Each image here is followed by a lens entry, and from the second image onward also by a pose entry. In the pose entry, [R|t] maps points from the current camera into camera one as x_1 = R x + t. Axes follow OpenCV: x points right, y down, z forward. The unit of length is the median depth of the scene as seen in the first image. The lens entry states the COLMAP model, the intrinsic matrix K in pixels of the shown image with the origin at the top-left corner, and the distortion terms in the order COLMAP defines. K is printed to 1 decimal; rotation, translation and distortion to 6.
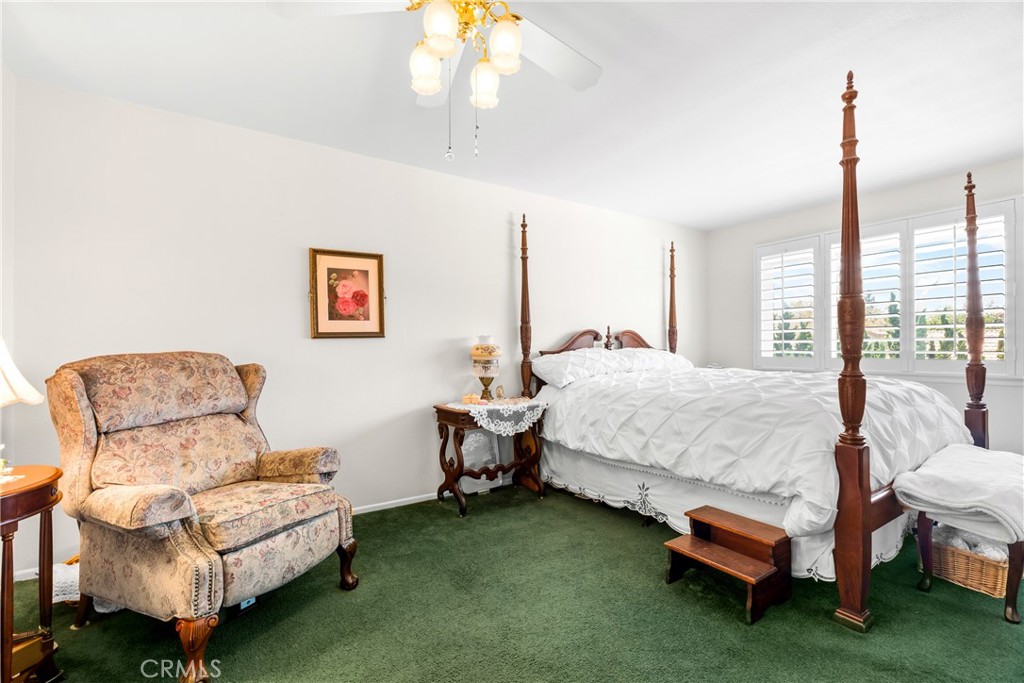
lens RADIAL K [[455.8, 0, 507.7], [0, 455.8, 347.4], [0, 0, 1]] dist [-0.006675, 0.001676]
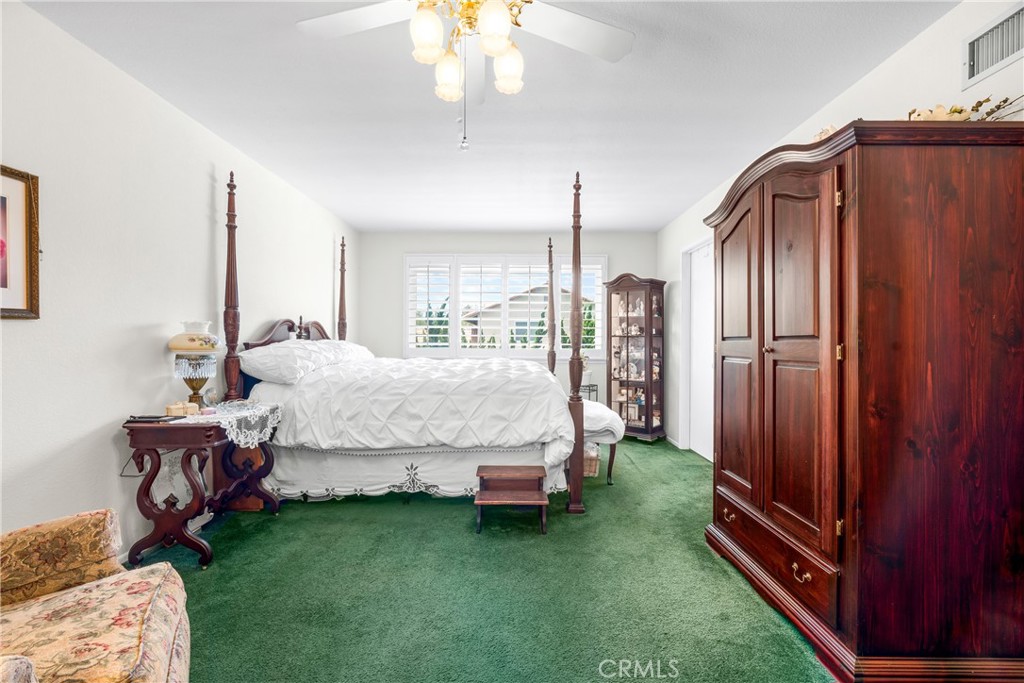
lens RADIAL K [[455.8, 0, 506.1], [0, 455.8, 339.9], [0, 0, 1]] dist [-0.006675, 0.001676]
pose [[0.545130, 0.007196, 0.838321, -0.449313], [-0.009979, 0.999948, -0.002095, -0.000266], [-0.838292, -0.007223, 0.545174, 0.192306]]
